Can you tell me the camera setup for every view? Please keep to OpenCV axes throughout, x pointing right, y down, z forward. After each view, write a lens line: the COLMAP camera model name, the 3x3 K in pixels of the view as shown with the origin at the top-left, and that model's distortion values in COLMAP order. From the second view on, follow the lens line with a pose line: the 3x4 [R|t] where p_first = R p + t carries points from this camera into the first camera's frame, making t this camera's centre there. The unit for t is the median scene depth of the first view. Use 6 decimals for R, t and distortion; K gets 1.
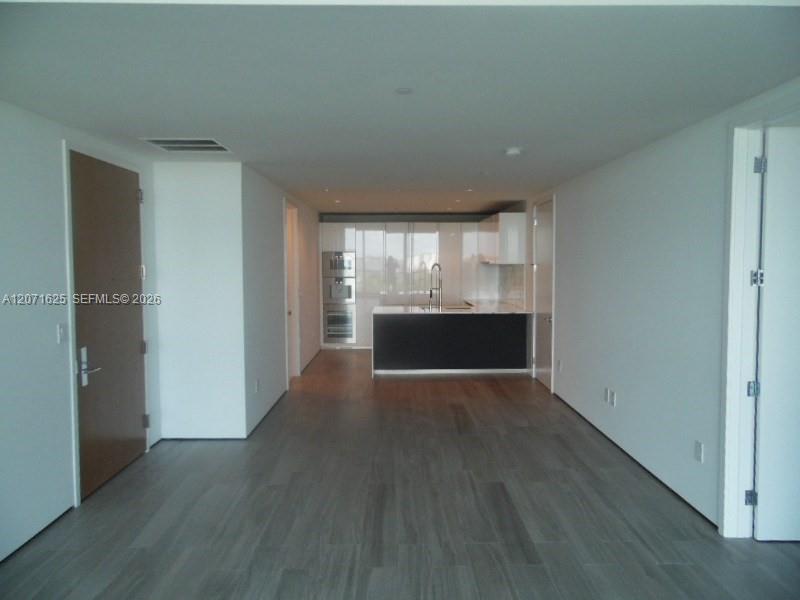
lens RADIAL K [[595.7, 0, 401.5], [0, 595.7, 295.0], [0, 0, 1]] dist [-0.037598, 0.072939]
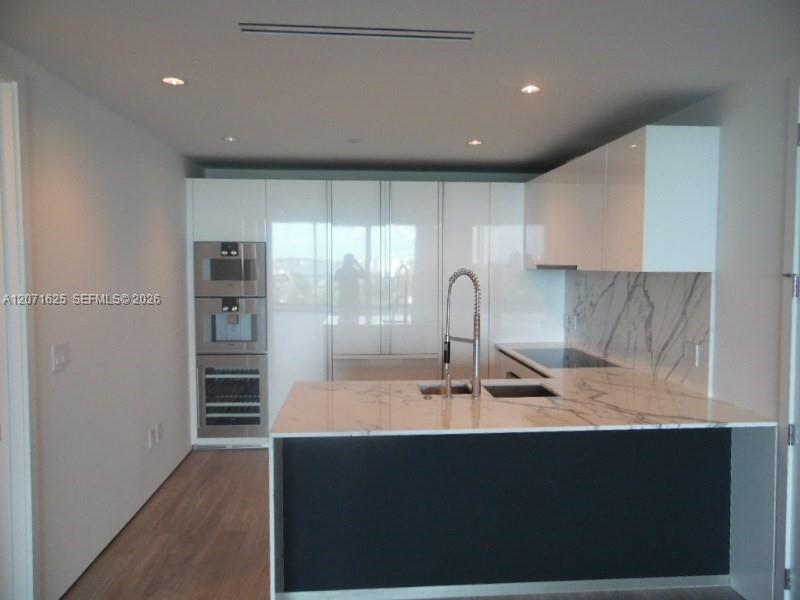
lens RADIAL K [[595.7, 0, 401.5], [0, 595.7, 295.0], [0, 0, 1]] dist [-0.037598, 0.072939]
pose [[0.997976, 0.000689, 0.063594, -0.001558], [-0.000532, 0.999997, -0.002488, -0.030140], [-0.063596, 0.002450, 0.997973, 0.525240]]
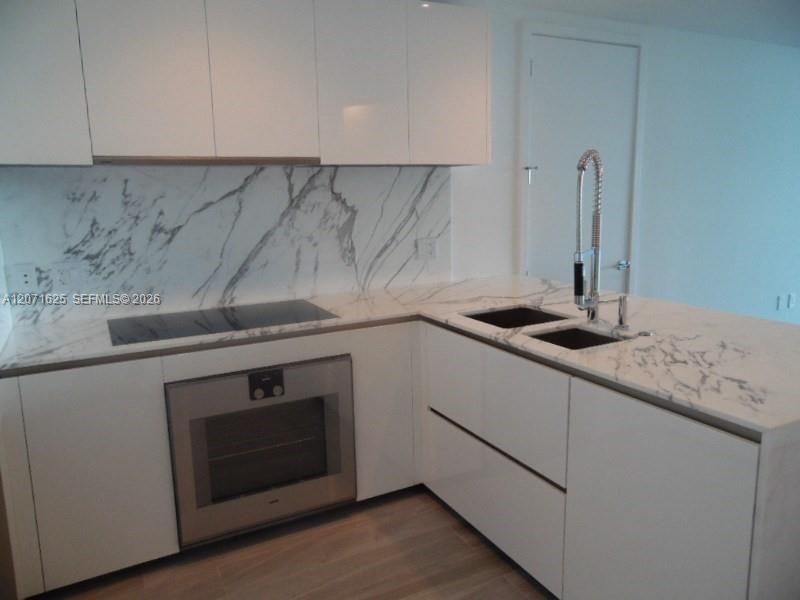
lens RADIAL K [[595.7, 0, 401.5], [0, 595.7, 295.0], [0, 0, 1]] dist [-0.037598, 0.072939]
pose [[-0.448408, -0.140579, 0.882705, -0.107204], [0.072749, 0.978538, 0.192798, -0.038405], [-0.890863, 0.150669, -0.428558, 0.962387]]
